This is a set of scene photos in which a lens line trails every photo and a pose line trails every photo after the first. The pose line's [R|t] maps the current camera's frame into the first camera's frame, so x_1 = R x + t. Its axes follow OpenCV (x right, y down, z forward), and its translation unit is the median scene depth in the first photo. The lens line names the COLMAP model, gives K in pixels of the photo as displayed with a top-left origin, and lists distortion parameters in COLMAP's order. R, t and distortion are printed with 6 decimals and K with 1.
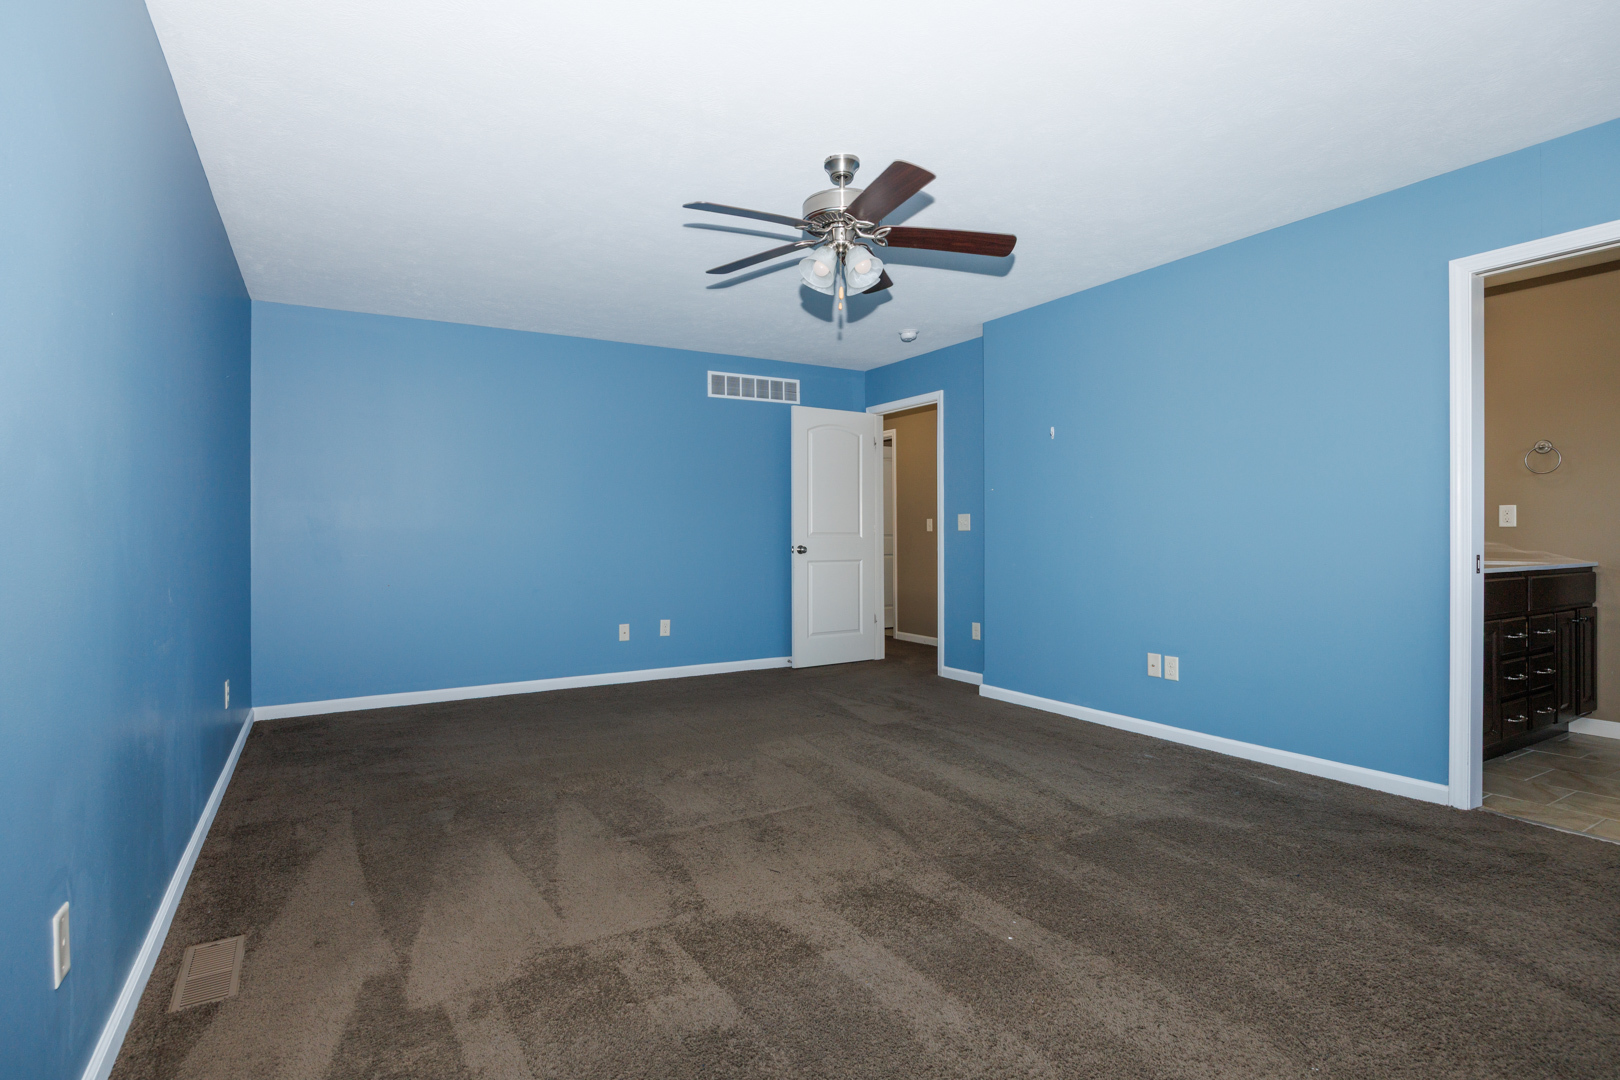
lens RADIAL K [[763.6, 0, 803.6], [0, 763.6, 536.5], [0, 0, 1]] dist [-0.014873, 0.000888]
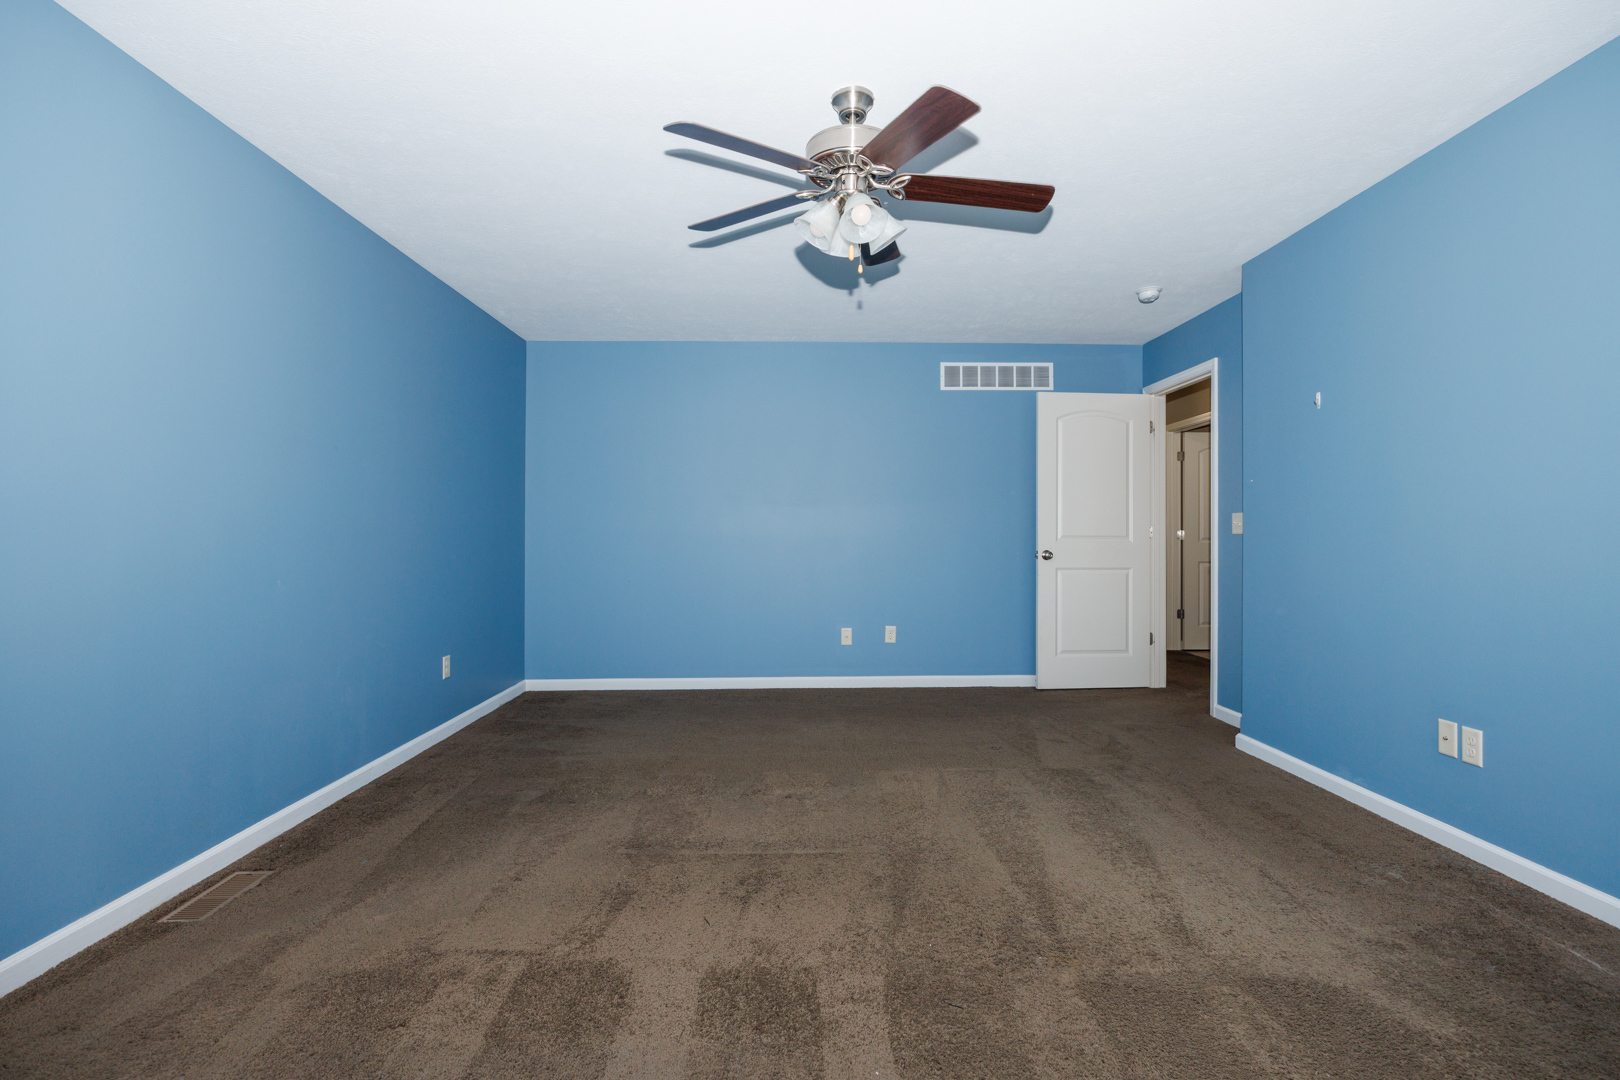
lens RADIAL K [[763.6, 0, 803.6], [0, 763.6, 536.5], [0, 0, 1]] dist [-0.014873, 0.000888]
pose [[0.887703, 0.005092, -0.460388, 0.196098], [-0.006603, 0.999977, -0.001672, -0.001164], [0.460369, 0.004524, 0.887716, 0.116381]]
